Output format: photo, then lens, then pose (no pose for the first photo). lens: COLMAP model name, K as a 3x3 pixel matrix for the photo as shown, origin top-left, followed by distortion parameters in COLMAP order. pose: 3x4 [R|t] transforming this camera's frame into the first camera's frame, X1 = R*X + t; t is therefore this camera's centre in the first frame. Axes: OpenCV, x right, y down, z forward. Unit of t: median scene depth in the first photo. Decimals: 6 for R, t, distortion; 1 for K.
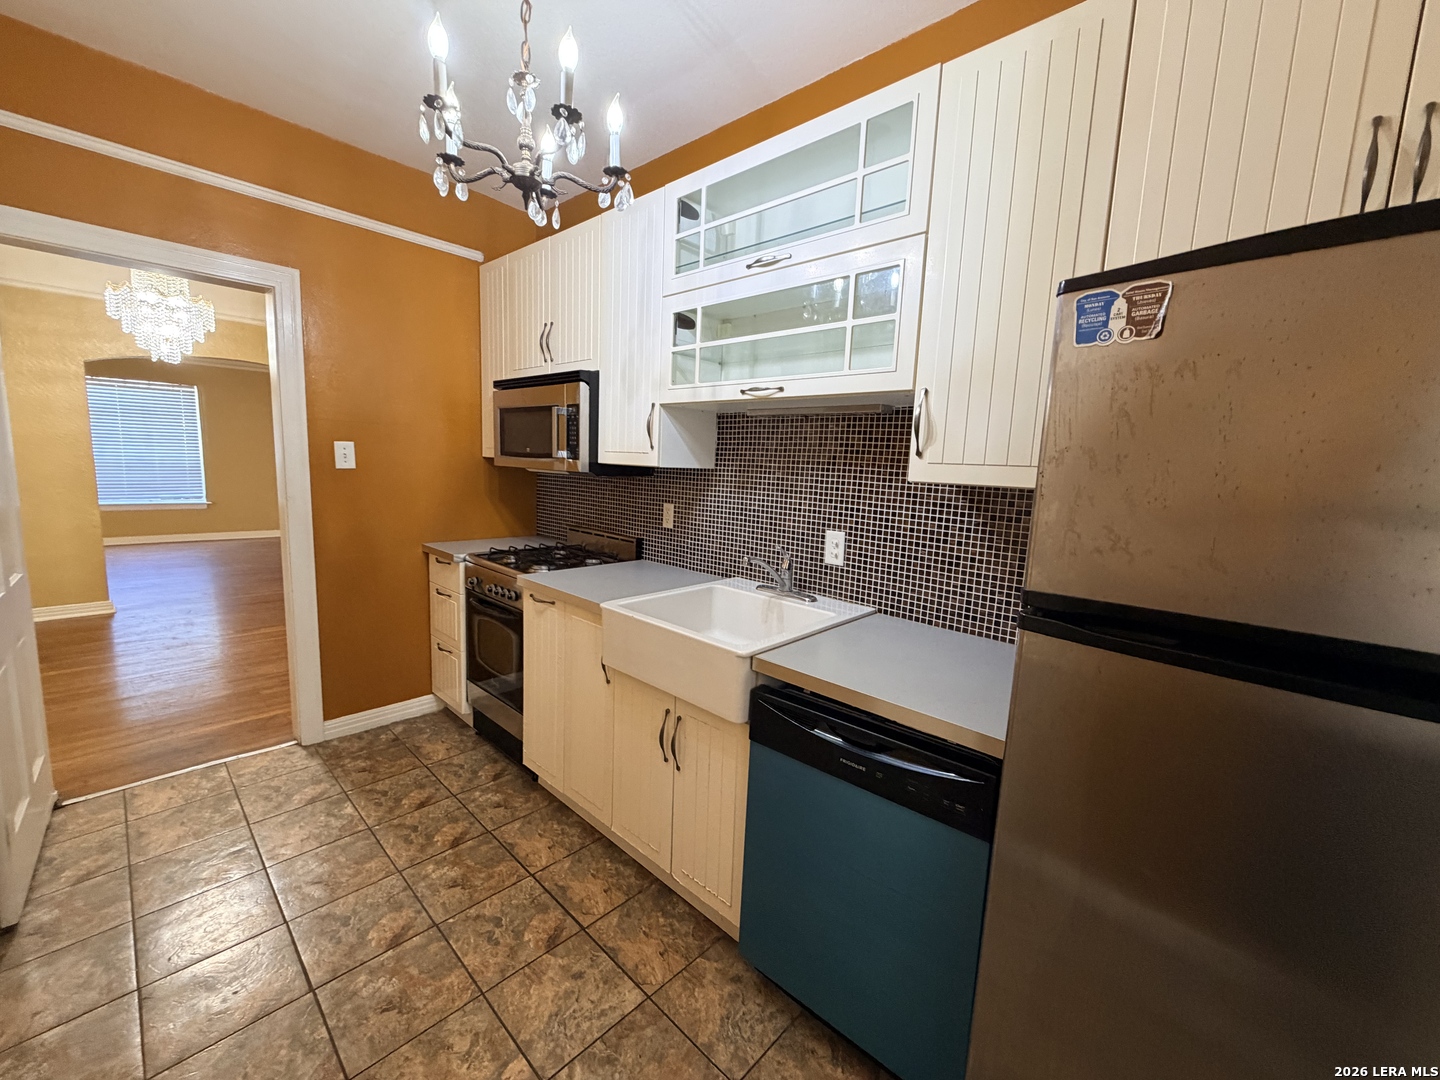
lens RADIAL K [[574.0, 0, 715.5], [0, 574.0, 538.3], [0, 0, 1]] dist [0.000758, -0.000138]
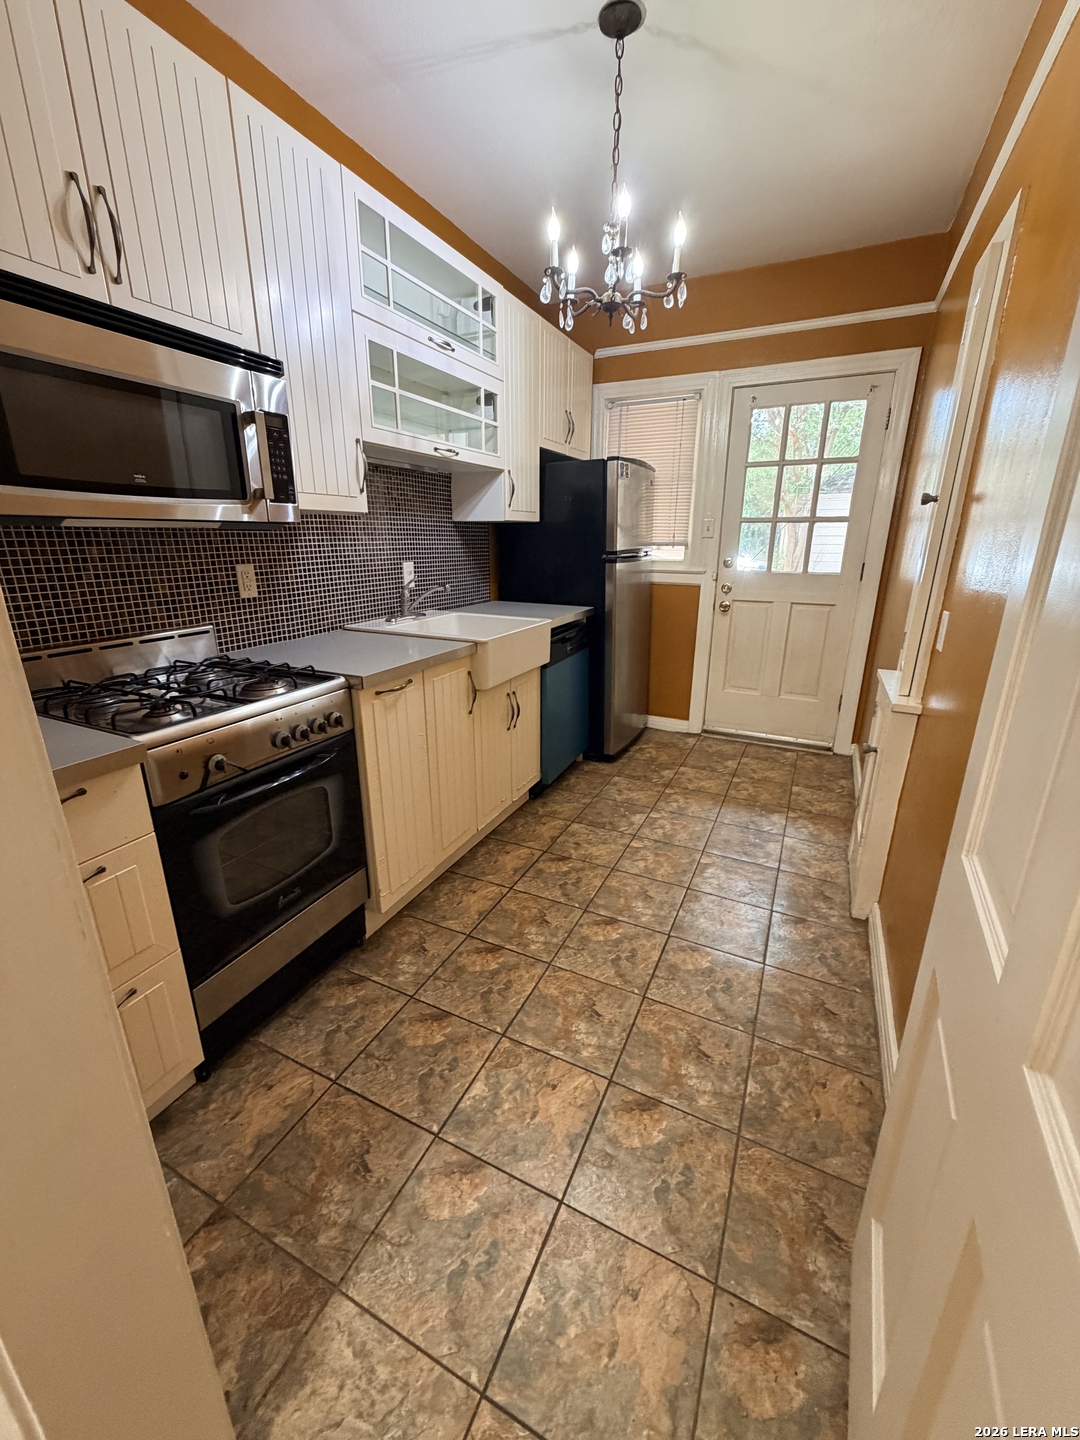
lens RADIAL K [[574.0, 0, 540.8], [0, 574.0, 714.0], [0, 0, 1]] dist [0.000758, -0.000138]
pose [[-0.302140, -0.326145, 0.895735, -1.209320], [0.110142, 0.921413, 0.372647, -0.151725], [-0.946879, 0.211250, -0.242474, 1.107289]]
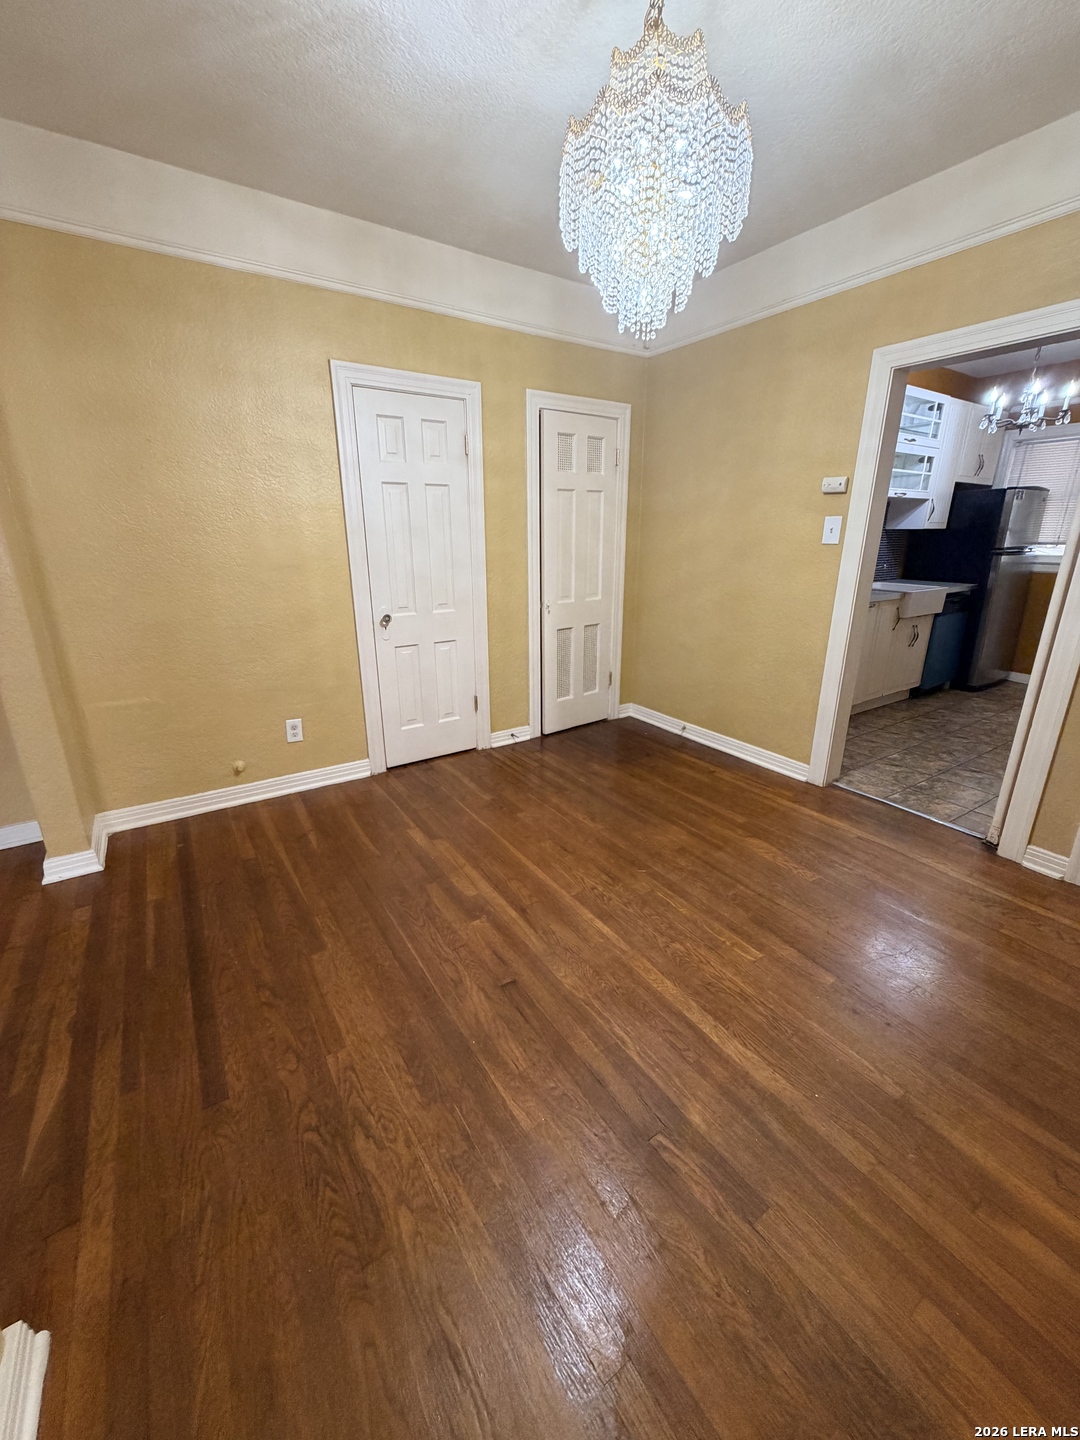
lens RADIAL K [[574.0, 0, 540.8], [0, 574.0, 714.0], [0, 0, 1]] dist [0.000758, -0.000138]
pose [[0.227774, -0.338139, 0.913116, -2.563723], [0.138941, 0.939457, 0.313235, -0.319650], [-0.963750, 0.055523, 0.260965, 1.701615]]
